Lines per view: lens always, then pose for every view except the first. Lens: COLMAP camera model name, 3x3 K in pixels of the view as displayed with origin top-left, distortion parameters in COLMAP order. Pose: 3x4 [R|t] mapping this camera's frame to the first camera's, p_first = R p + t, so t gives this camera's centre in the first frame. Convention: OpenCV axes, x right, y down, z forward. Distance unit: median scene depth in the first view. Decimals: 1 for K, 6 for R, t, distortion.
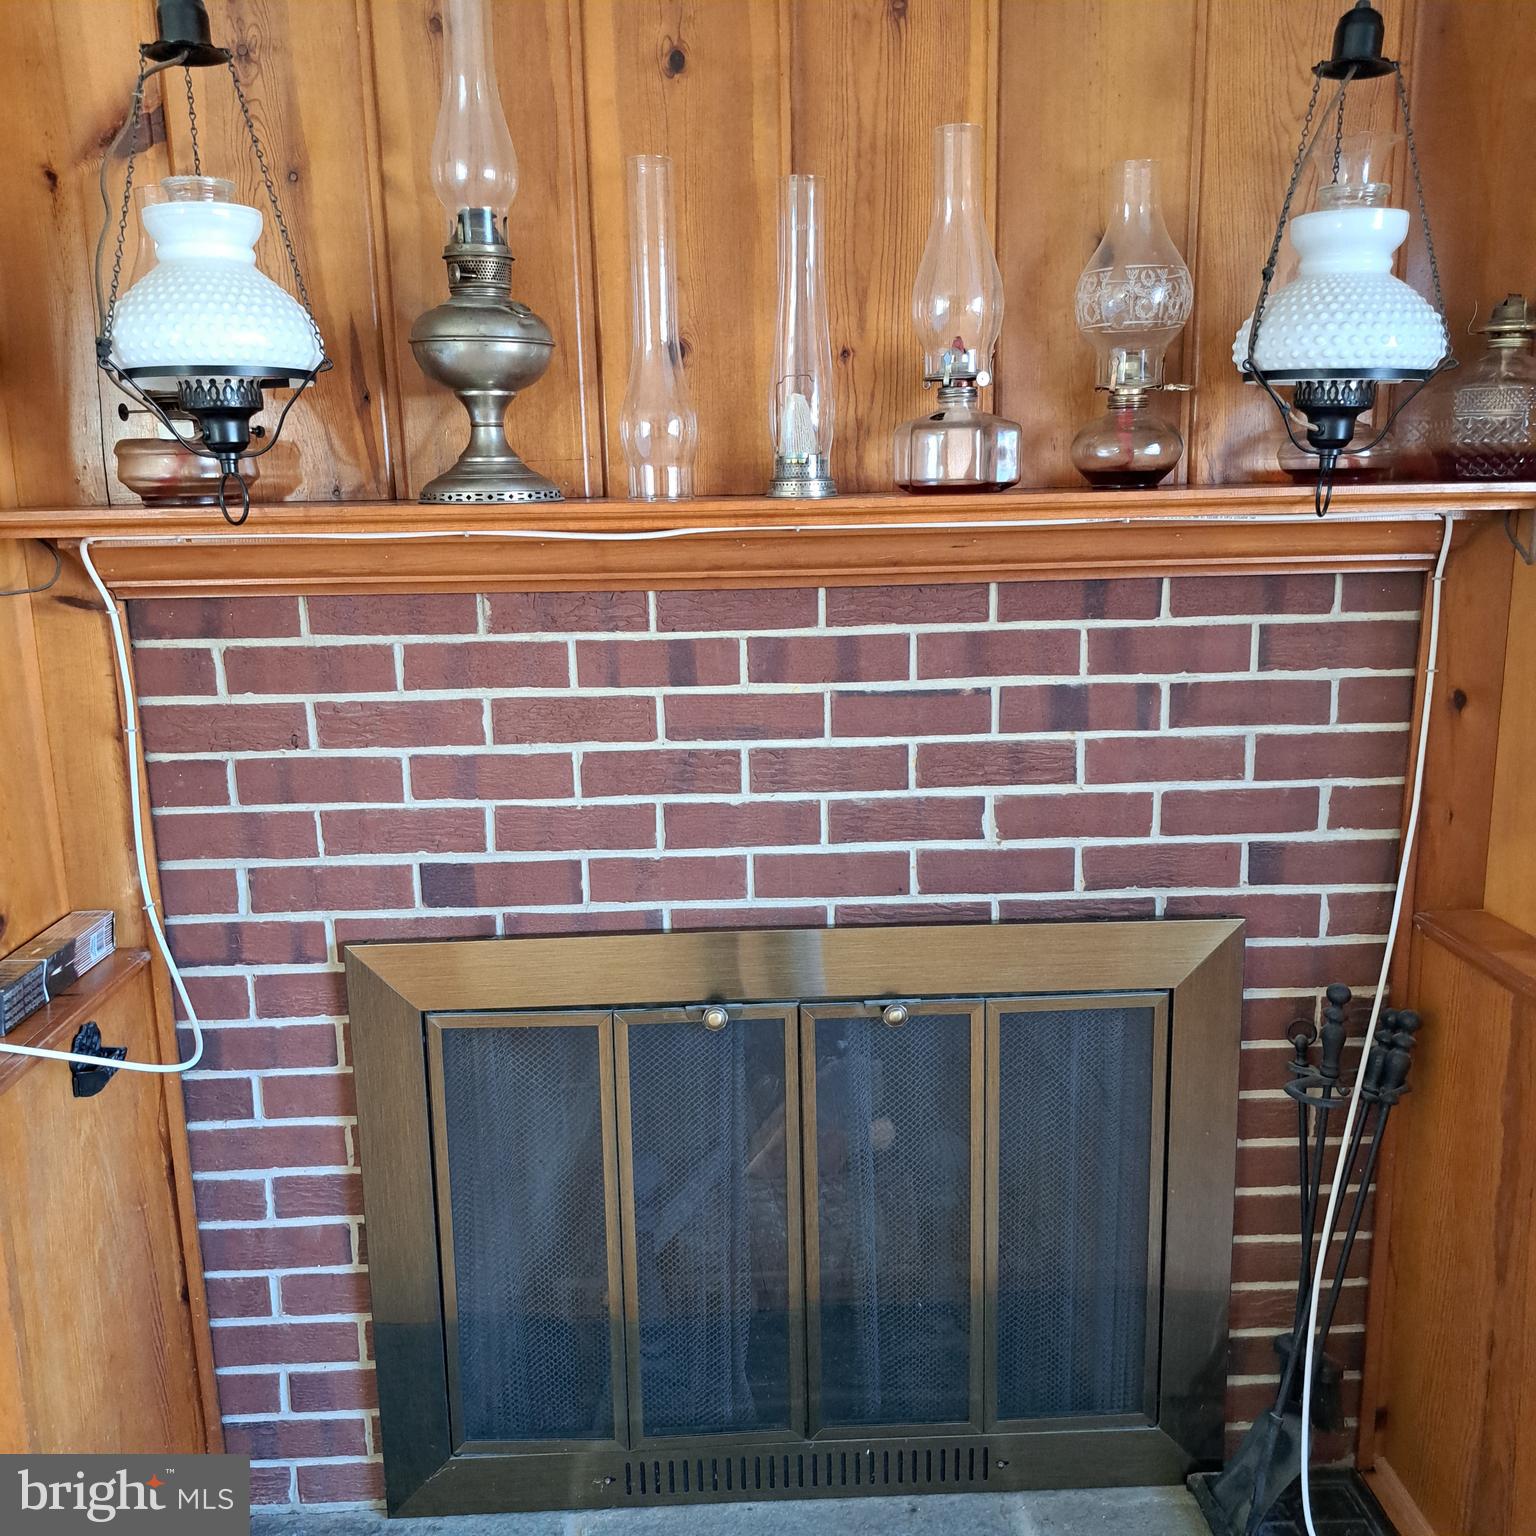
lens RADIAL K [[1443.3, 0, 771.6], [0, 1443.3, 806.6], [0, 0, 1]] dist [0.025979, 0.000000]
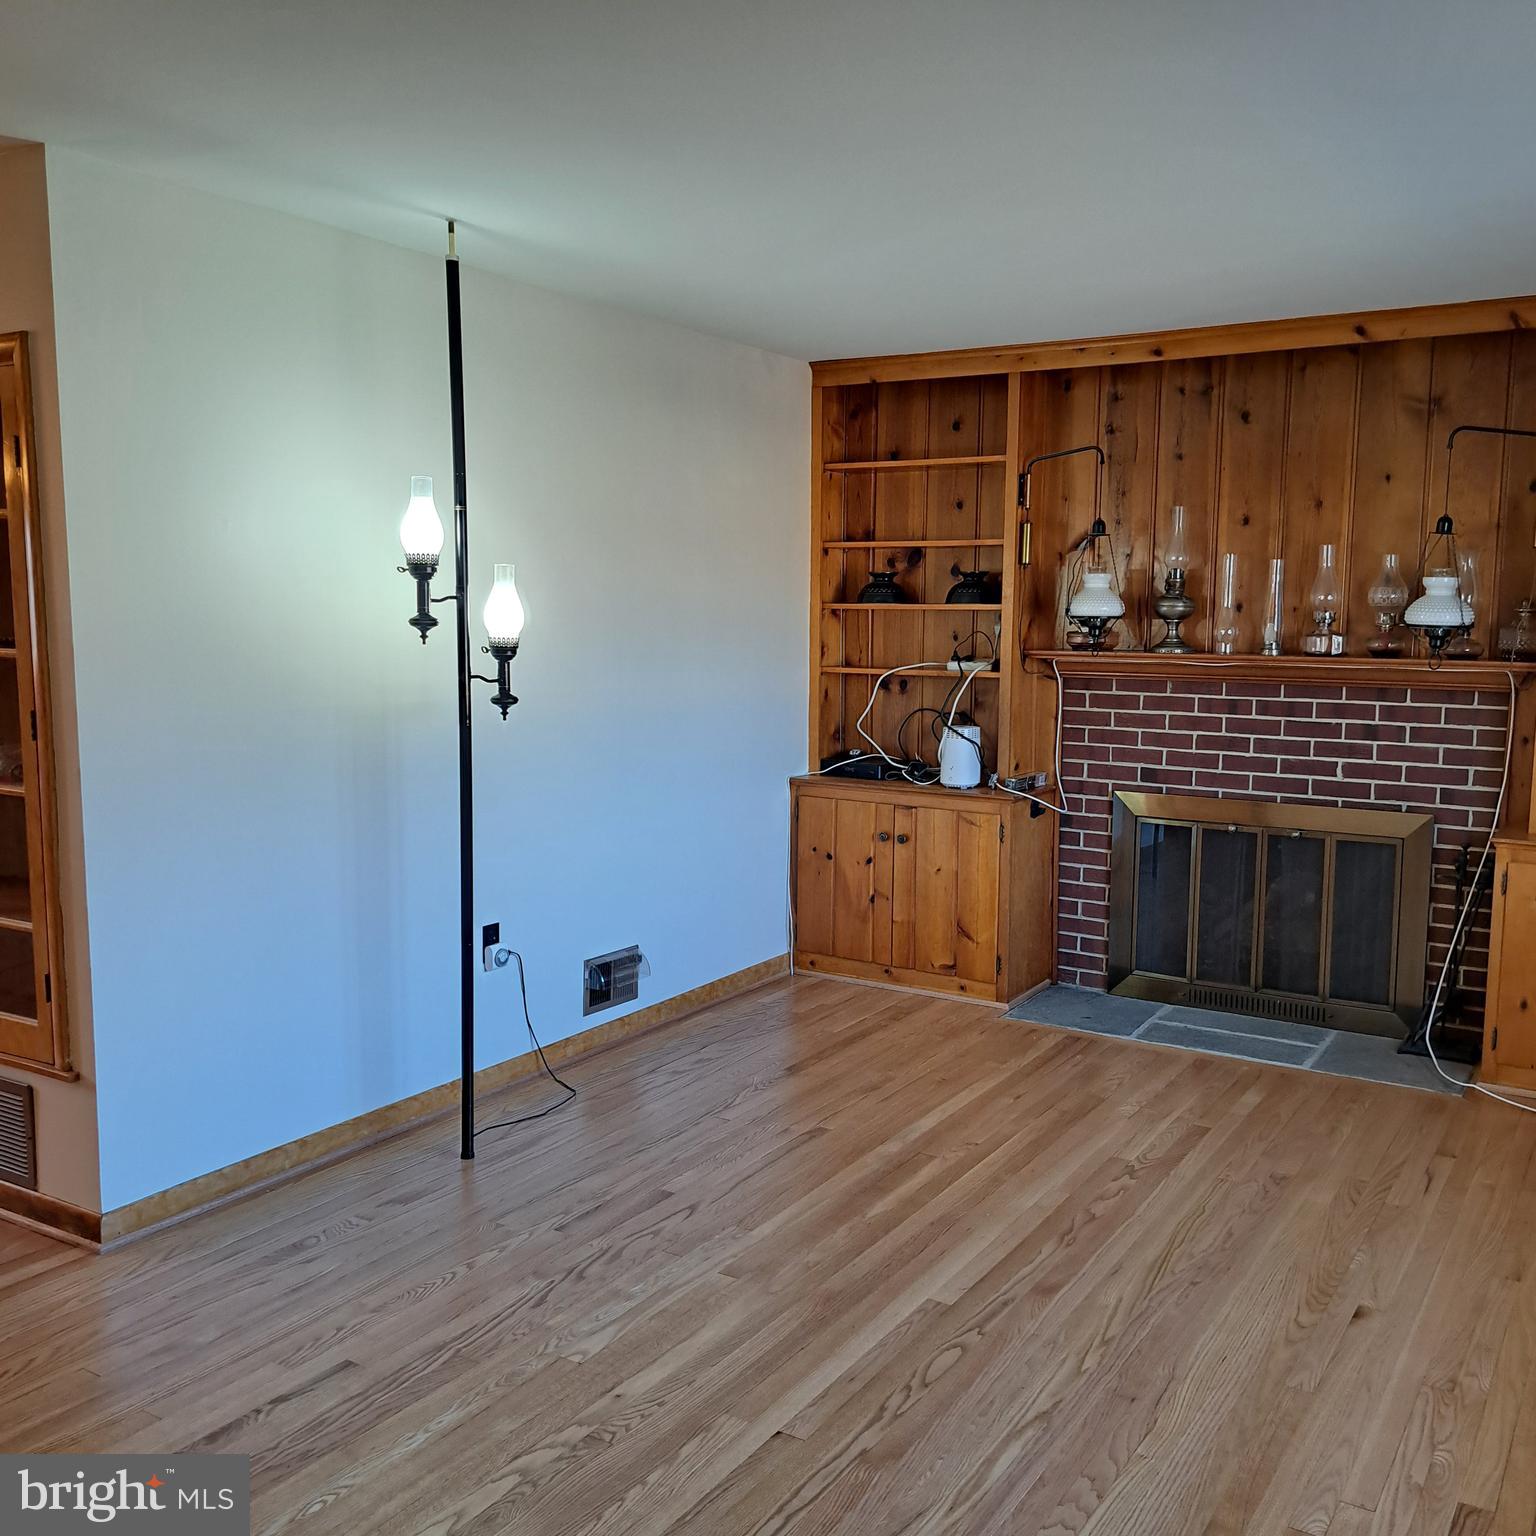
lens RADIAL K [[1443.3, 0, 779.2], [0, 1443.3, 772.2], [0, 0, 1]] dist [0.025979, 0.000000]
pose [[0.818780, 0.091628, -0.566748, 0.876679], [-0.140418, 0.989161, -0.042940, 0.293831], [0.556670, 0.114740, 0.822772, -1.969546]]
